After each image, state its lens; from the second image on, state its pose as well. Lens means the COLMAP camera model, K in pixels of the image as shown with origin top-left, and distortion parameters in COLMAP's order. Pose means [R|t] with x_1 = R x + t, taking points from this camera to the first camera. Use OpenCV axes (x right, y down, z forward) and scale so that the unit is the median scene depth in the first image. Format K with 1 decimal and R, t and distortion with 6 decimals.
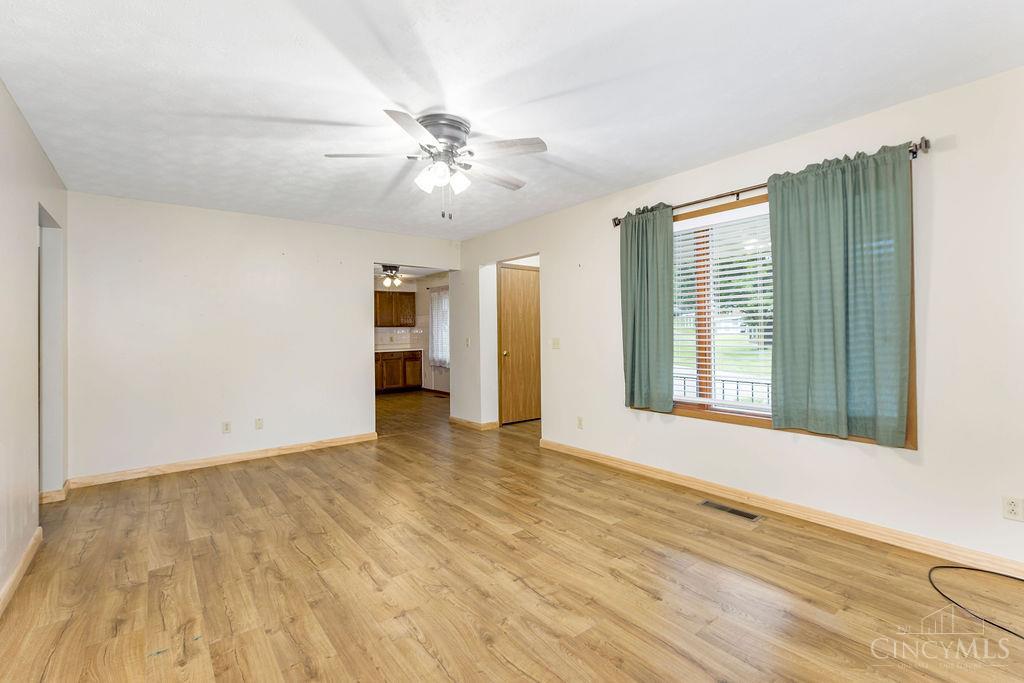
lens RADIAL K [[452.4, 0, 509.7], [0, 452.4, 324.1], [0, 0, 1]] dist [-0.002058, 0.000360]
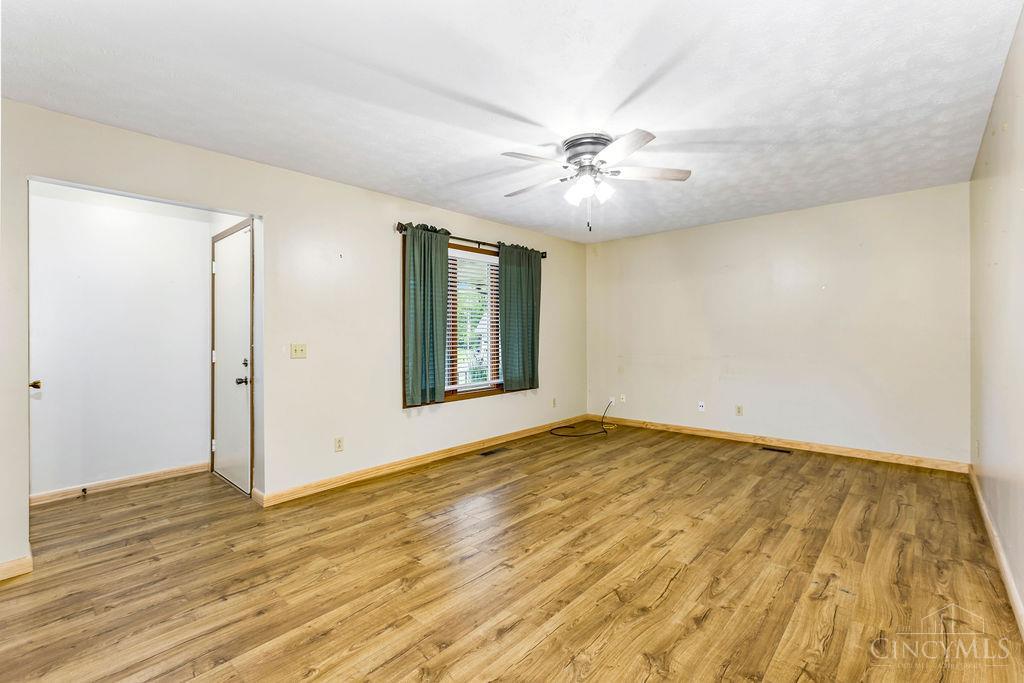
lens RADIAL K [[457.4, 0, 513.3], [0, 457.4, 331.5], [0, 0, 1]] dist [-0.000698, -0.000265]
pose [[-0.167310, 0.020852, 0.985684, -1.234807], [-0.004144, 0.999753, -0.021853, 0.045668], [-0.985896, -0.007741, -0.167182, 1.397986]]
